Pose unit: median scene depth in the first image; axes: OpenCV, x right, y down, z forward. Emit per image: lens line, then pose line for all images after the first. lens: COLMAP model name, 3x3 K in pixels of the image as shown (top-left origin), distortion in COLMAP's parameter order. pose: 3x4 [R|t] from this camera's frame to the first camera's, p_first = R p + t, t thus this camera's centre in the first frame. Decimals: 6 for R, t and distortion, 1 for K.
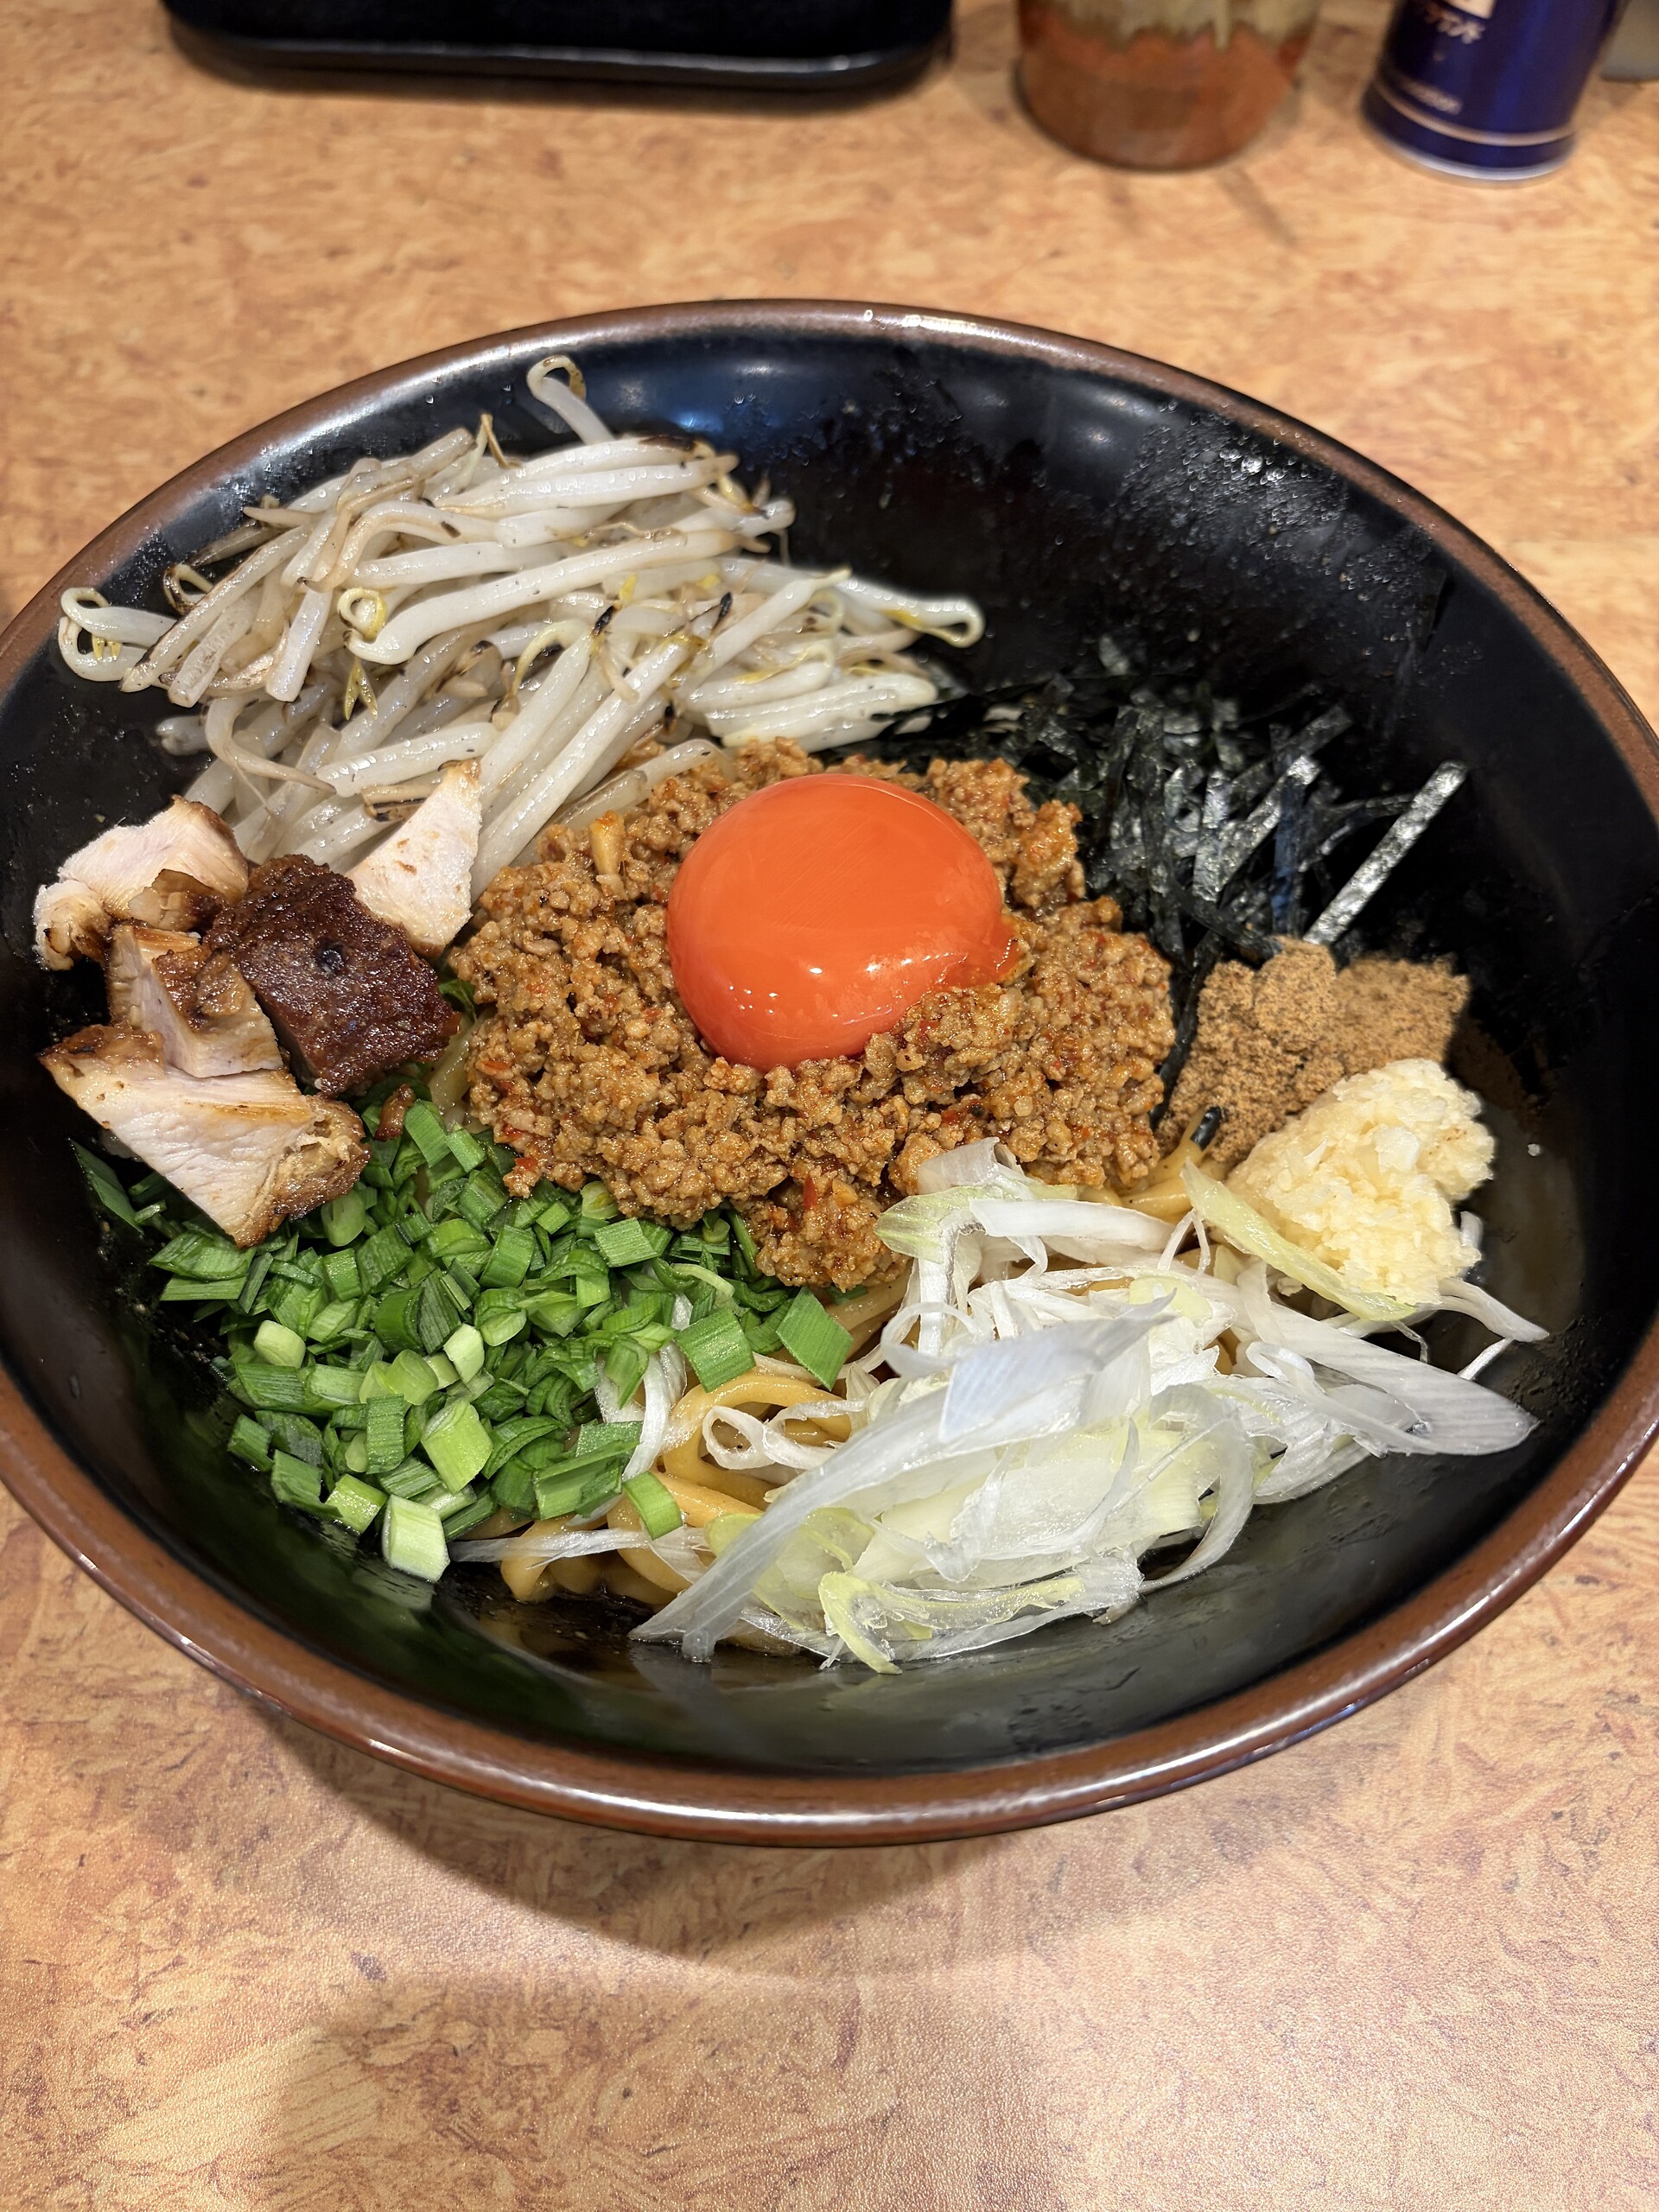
lens RADIAL K [[1669.6, 0, 829.4], [0, 1669.6, 1108.9], [0, 0, 1]] dist [0.047594, -0.091209]
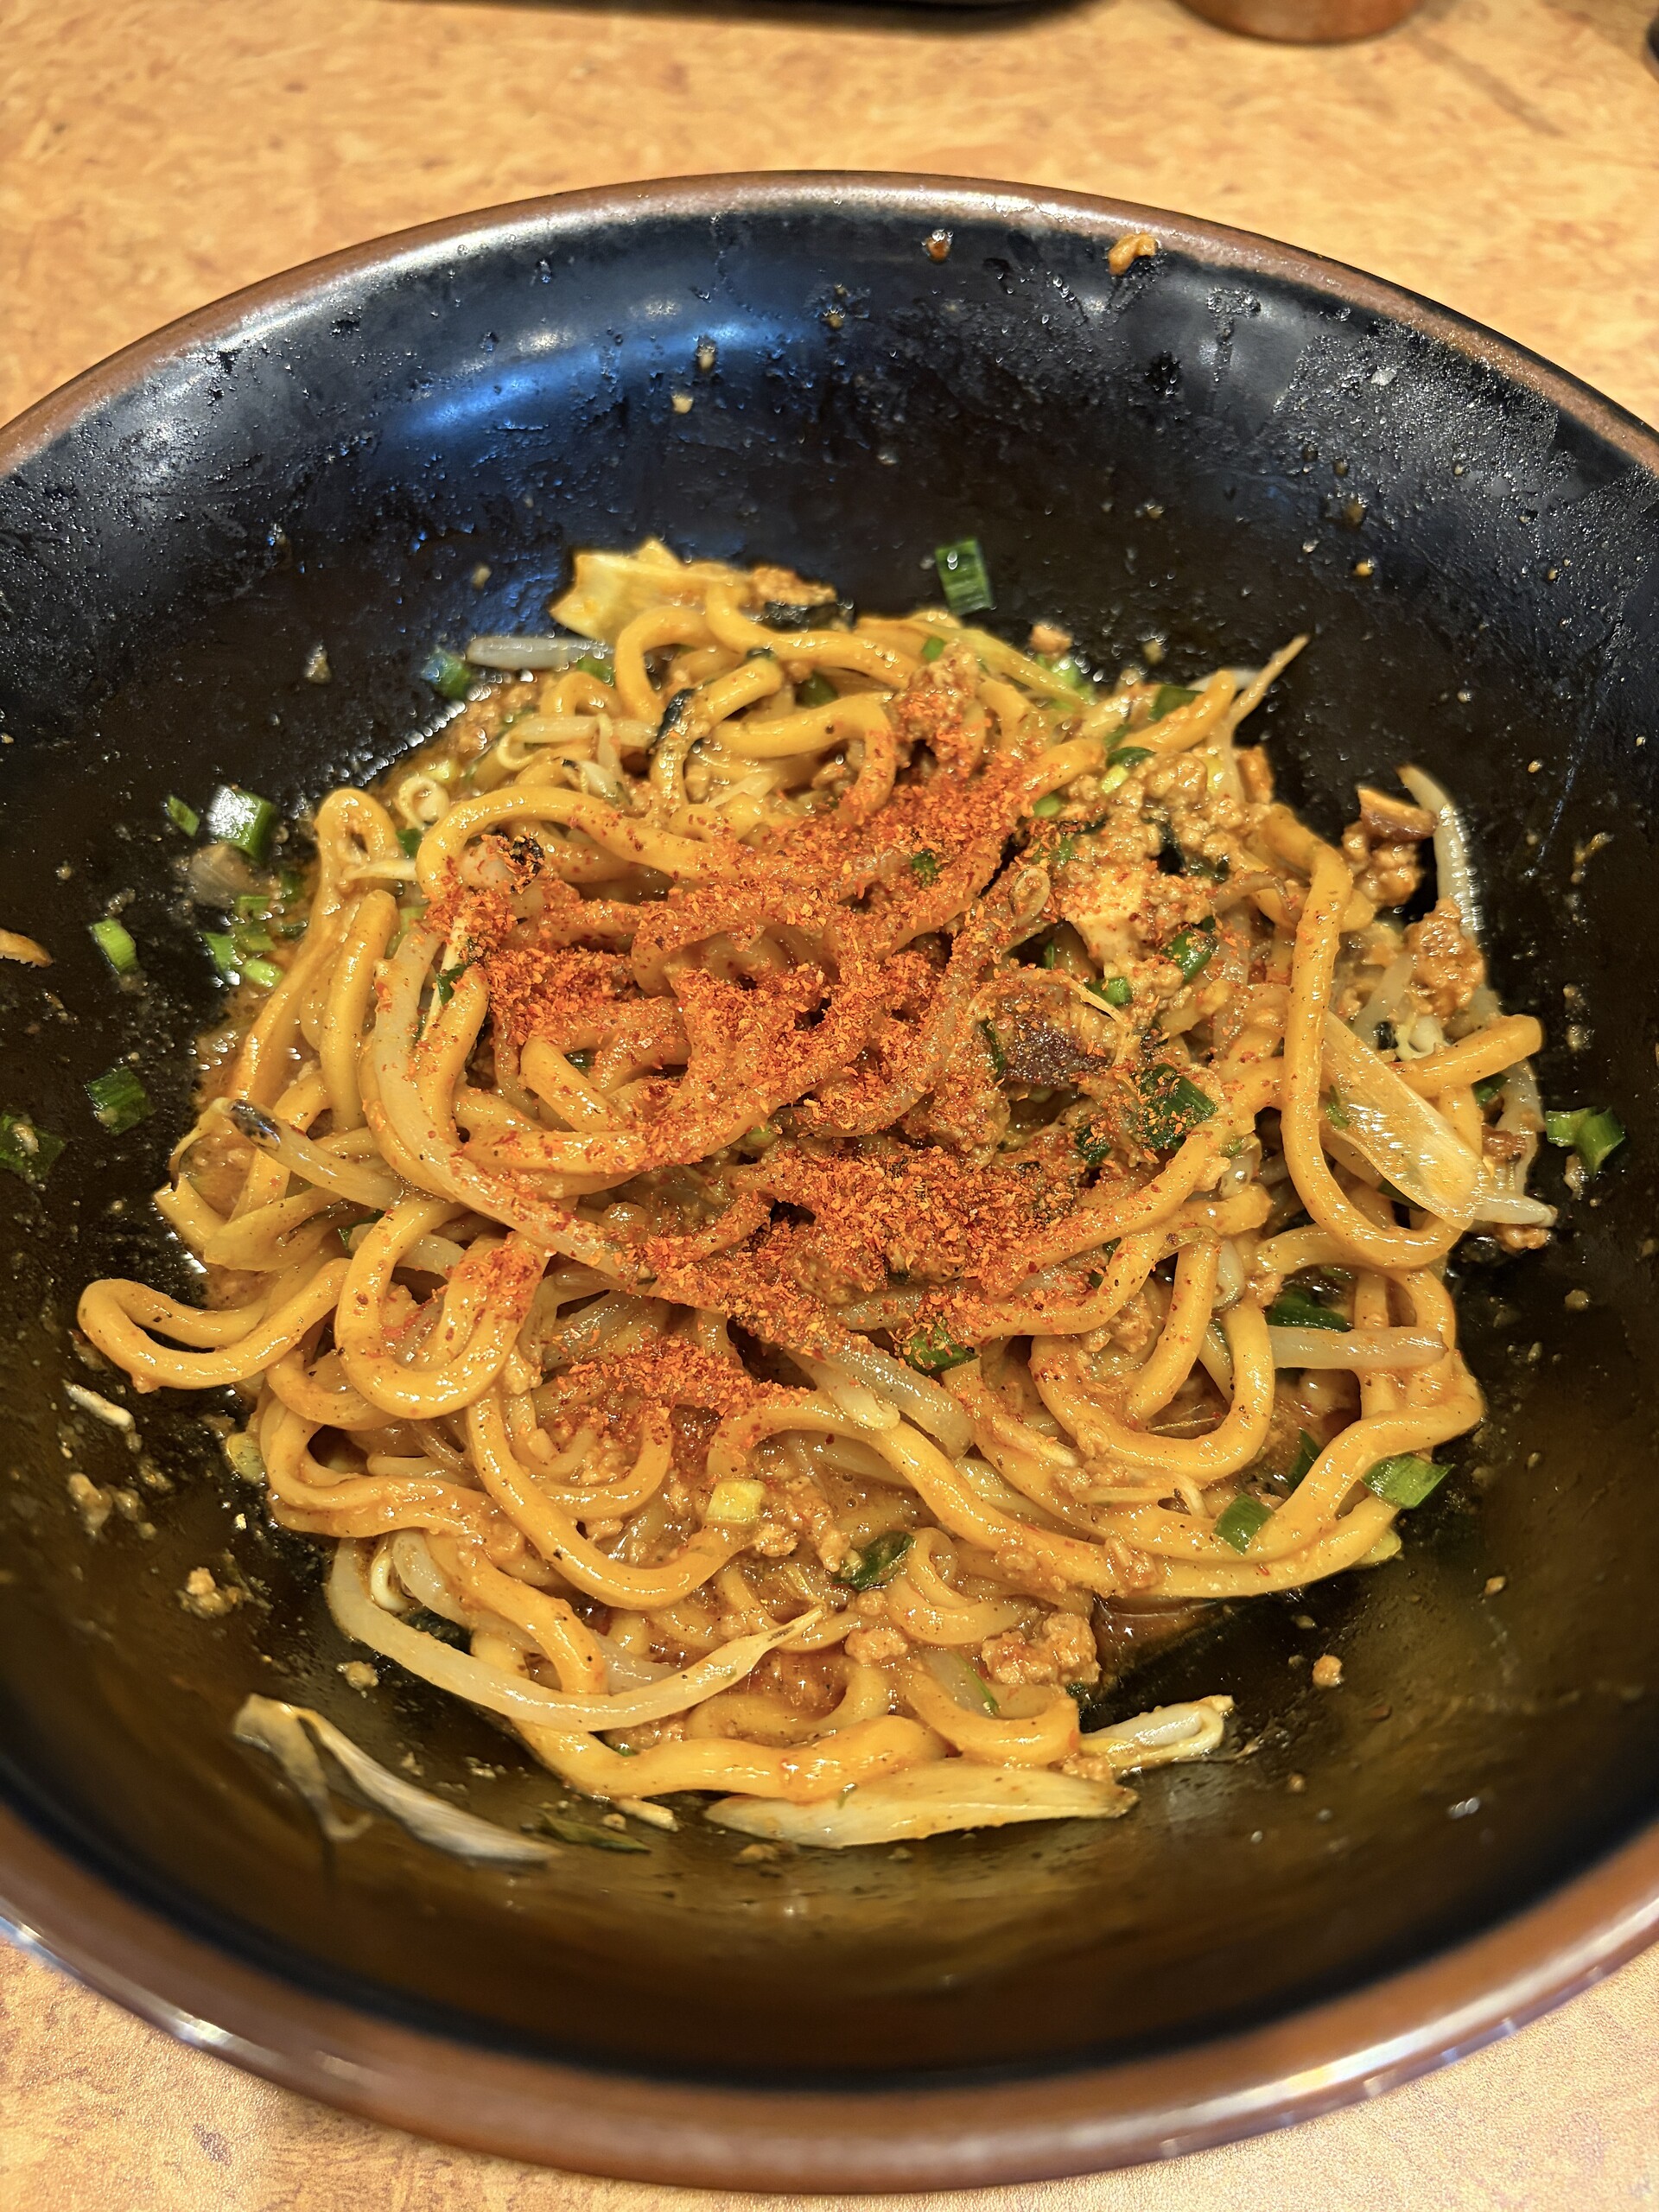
lens RADIAL K [[1681.2, 0, 836.6], [0, 1681.2, 1111.4], [0, 0, 1]] dist [0.081143, -0.132555]
pose [[0.994832, 0.069291, -0.074220, 0.054325], [-0.069721, 0.997561, -0.003214, -0.013730], [0.073816, 0.008372, 0.997237, 0.178494]]
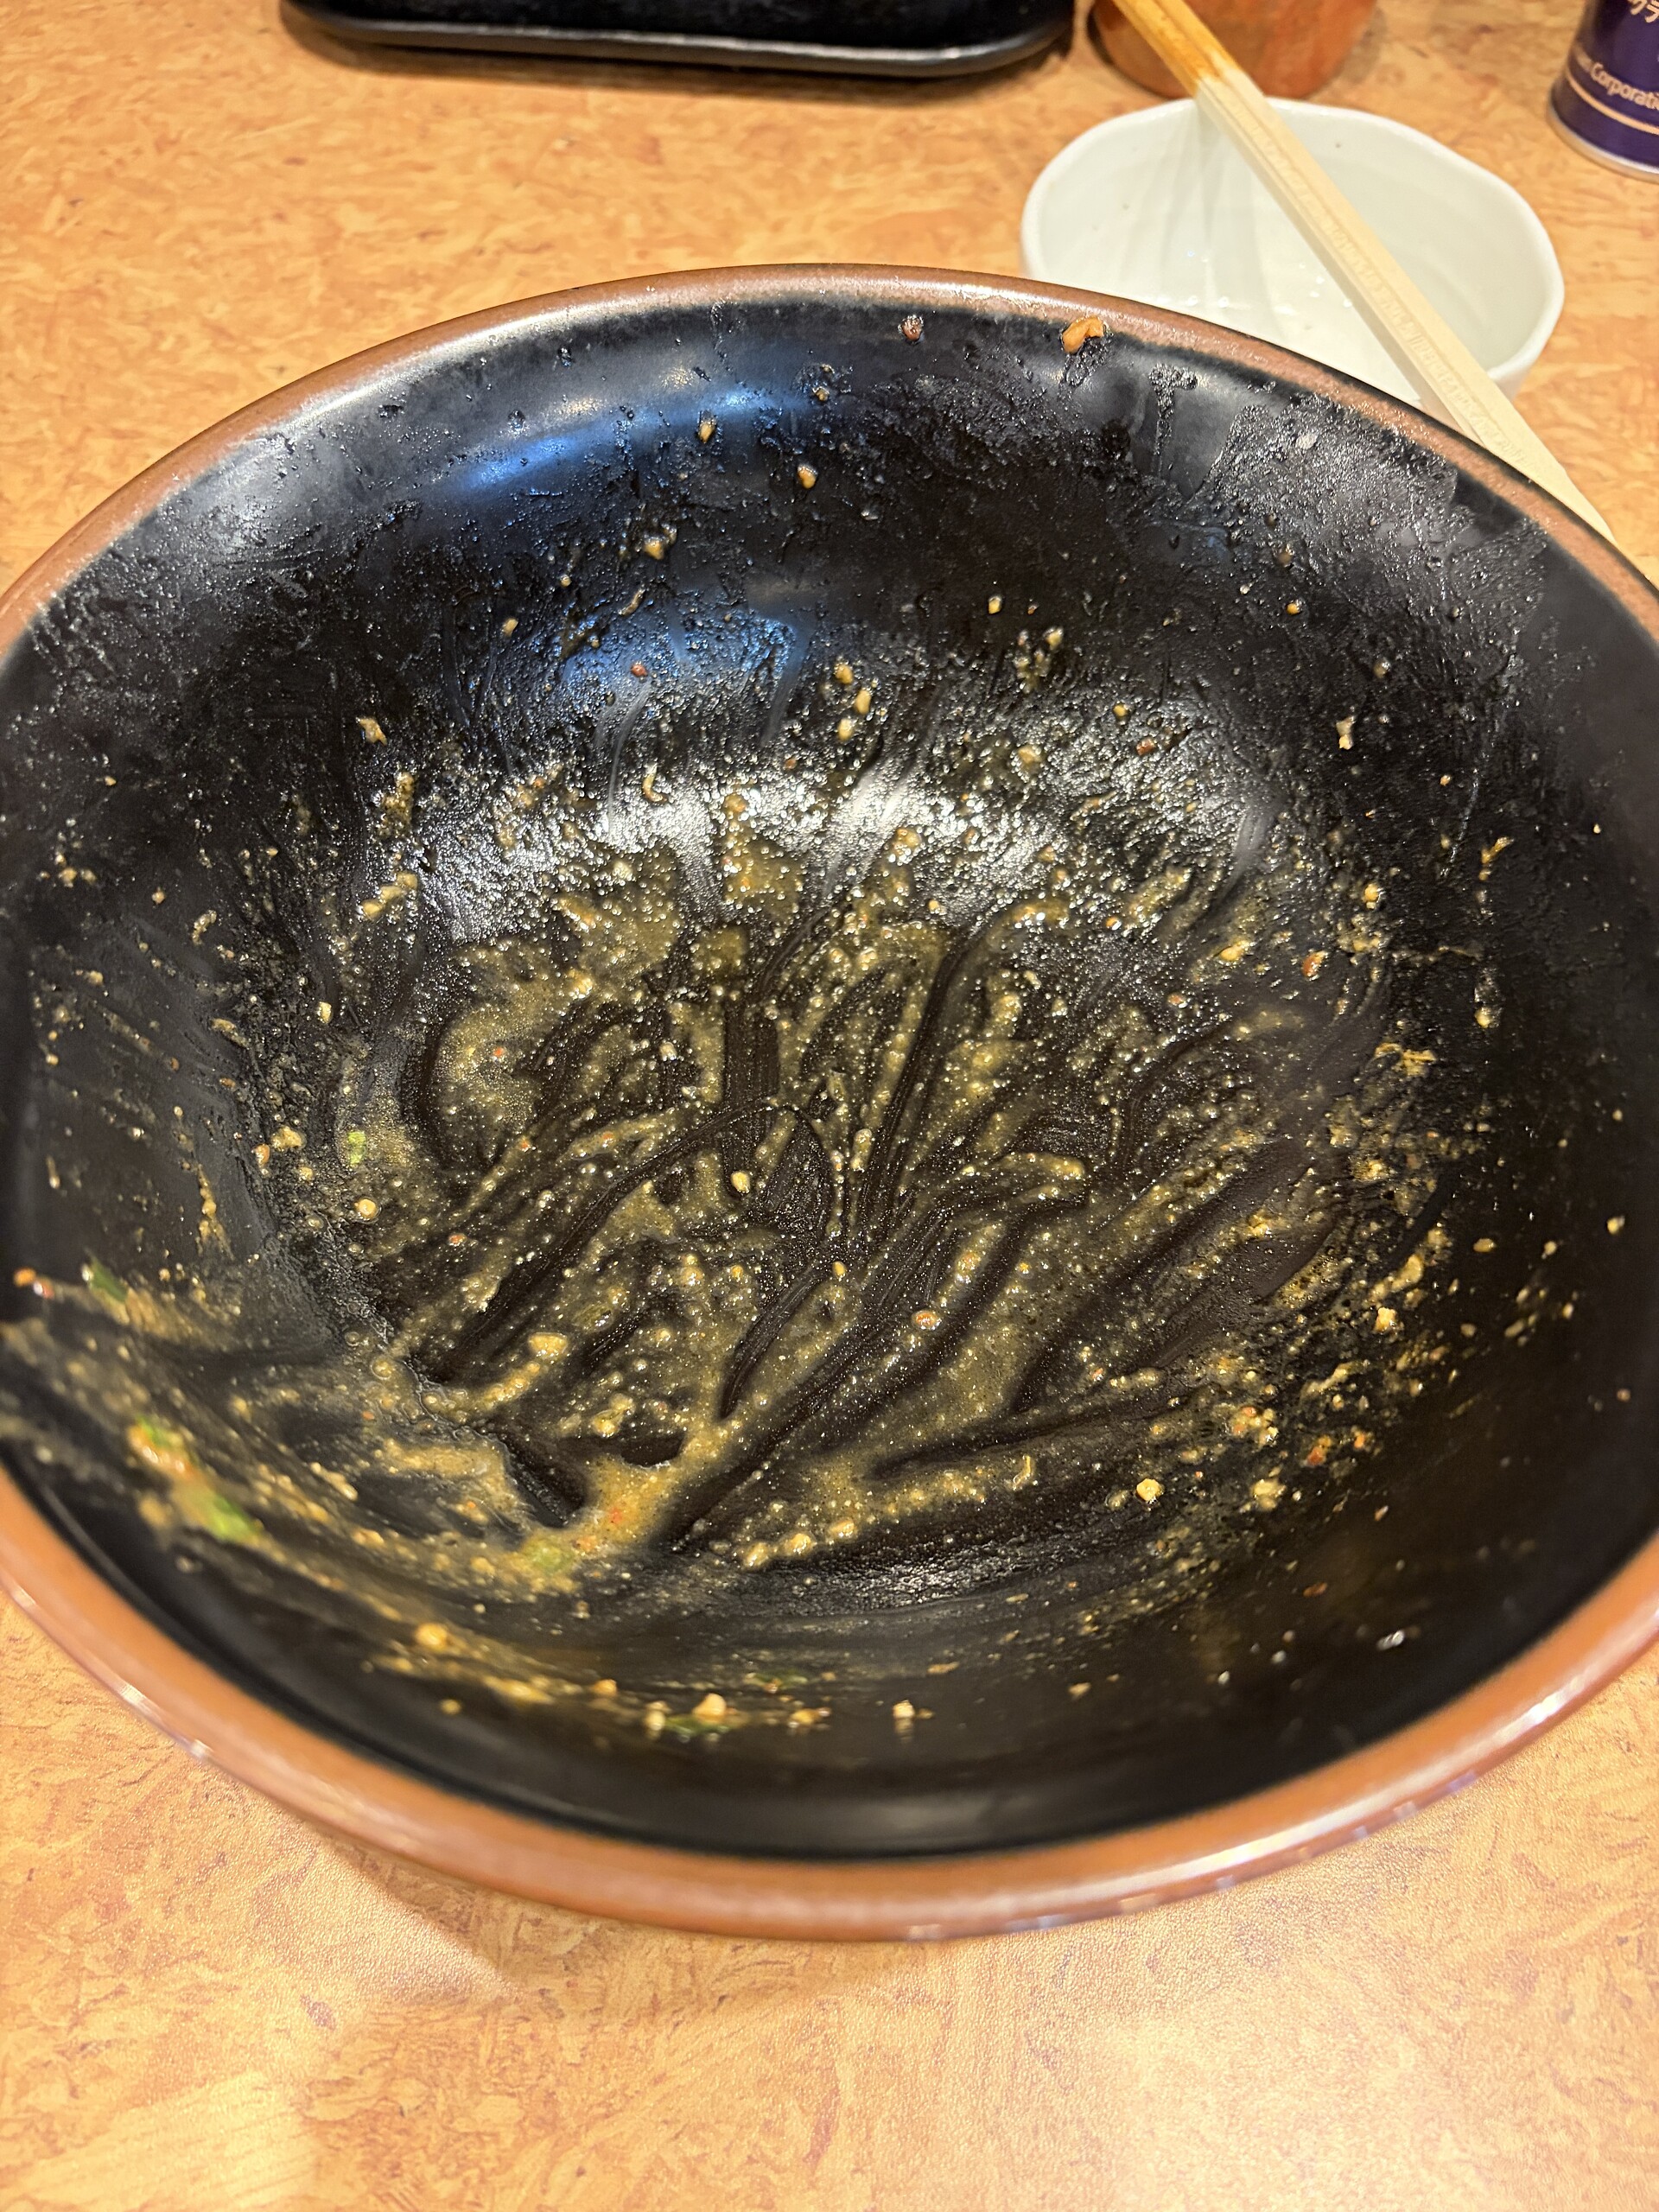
lens RADIAL K [[1669.6, 0, 829.4], [0, 1669.6, 1108.9], [0, 0, 1]] dist [0.047594, -0.091209]
pose [[0.997292, 0.047197, -0.056403, 0.037469], [-0.047896, 0.998791, -0.011091, 0.003503], [0.055812, 0.013762, 0.998346, 0.069620]]
